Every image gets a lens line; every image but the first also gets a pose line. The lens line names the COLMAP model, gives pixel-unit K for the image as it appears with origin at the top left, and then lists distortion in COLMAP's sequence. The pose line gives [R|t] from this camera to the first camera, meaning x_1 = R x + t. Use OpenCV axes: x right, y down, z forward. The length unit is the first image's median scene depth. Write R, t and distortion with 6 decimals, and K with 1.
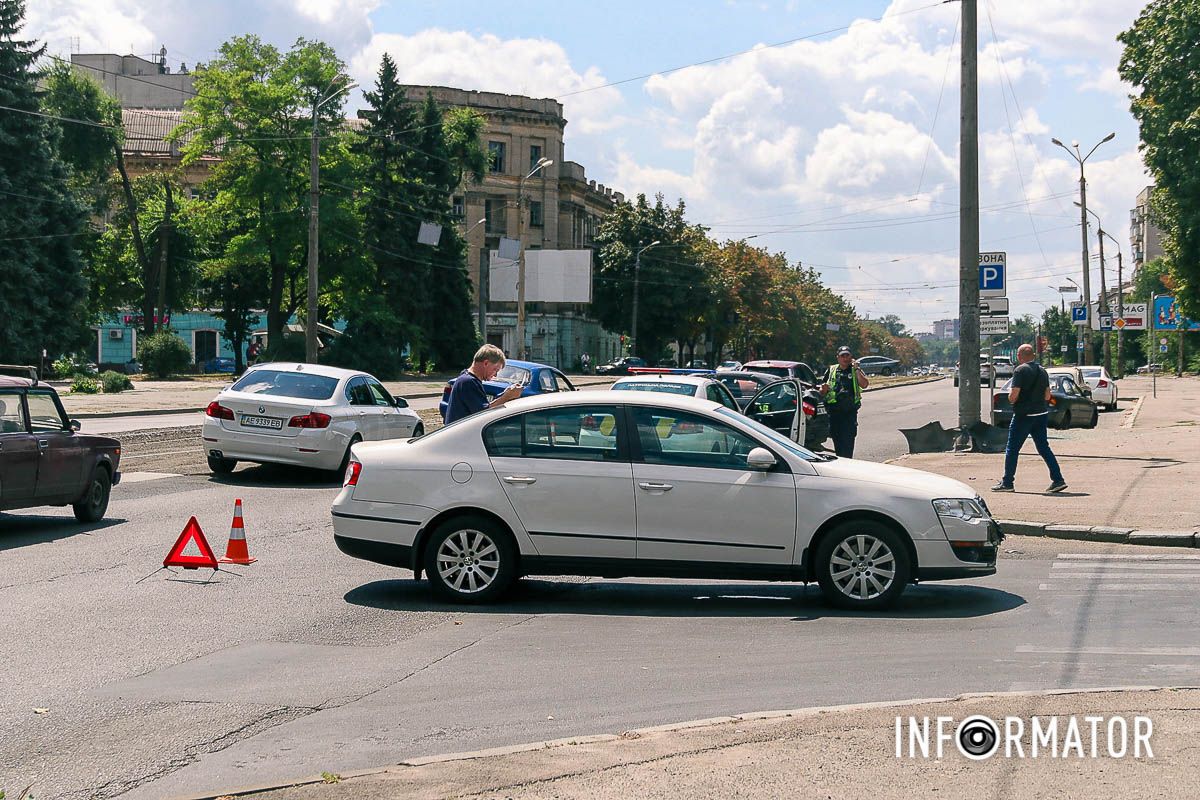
lens RADIAL K [[2553.6, 0, 600.0], [0, 2553.6, 400.0], [0, 0, 1]] dist [0.034498, -0.012125]
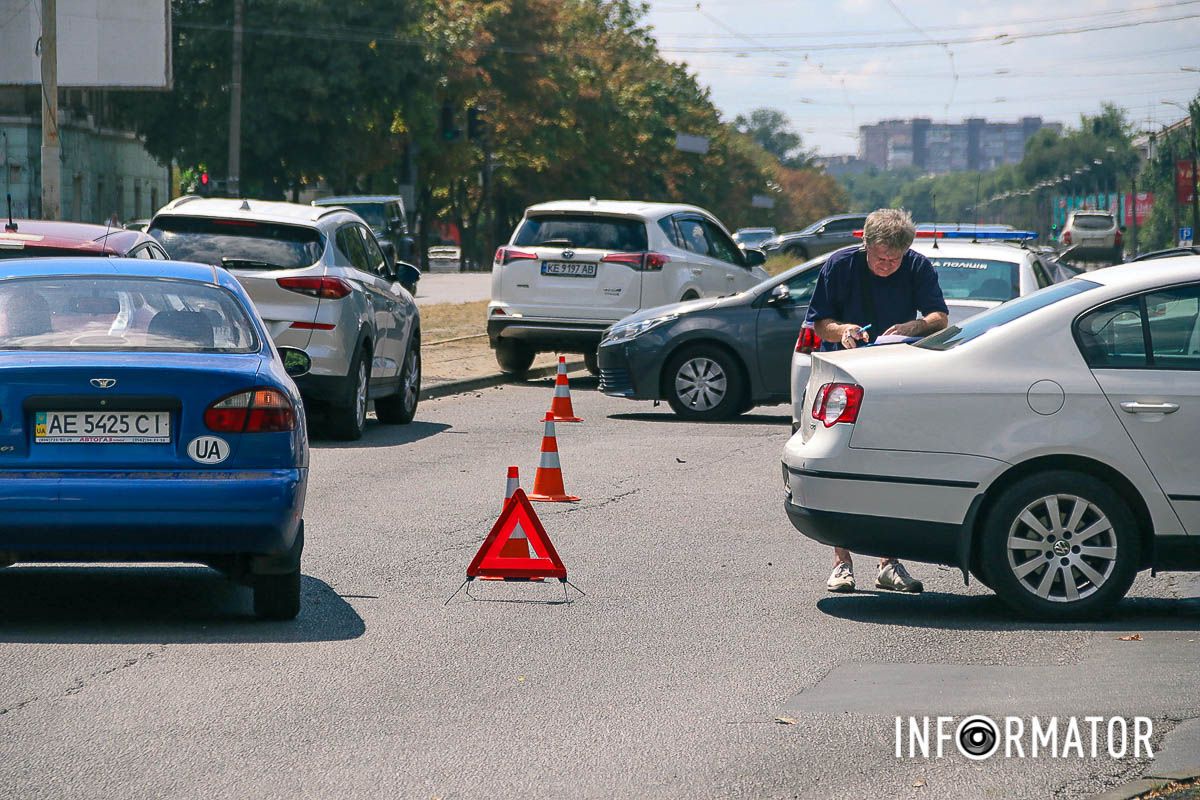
lens RADIAL K [[7498.7, 0, 600.0], [0, 7498.7, 400.0], [0, 0, 1]] dist [1.919414, 2.045574]
pose [[0.991229, -0.016897, 0.131073, -0.091006], [0.016213, 0.999849, 0.006286, 0.003928], [-0.131159, -0.004106, 0.991353, -0.167470]]
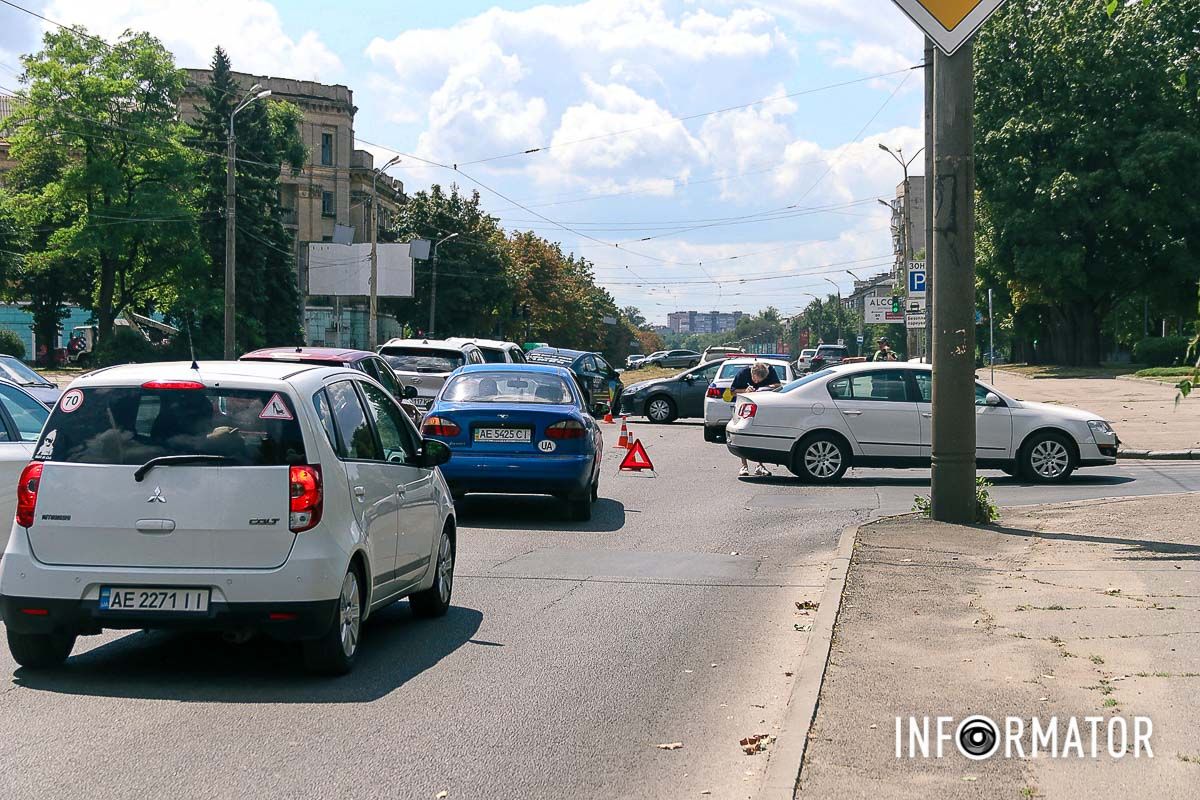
lens RADIAL K [[3312.9, 0, 600.0], [0, 3312.9, 400.0], [0, 0, 1]] dist [0.267245, -0.161616]
pose [[0.987852, -0.005068, 0.155313, -0.131852], [0.005627, 0.999979, -0.003157, 0.006807], [-0.155294, 0.003993, 0.987860, -0.290282]]
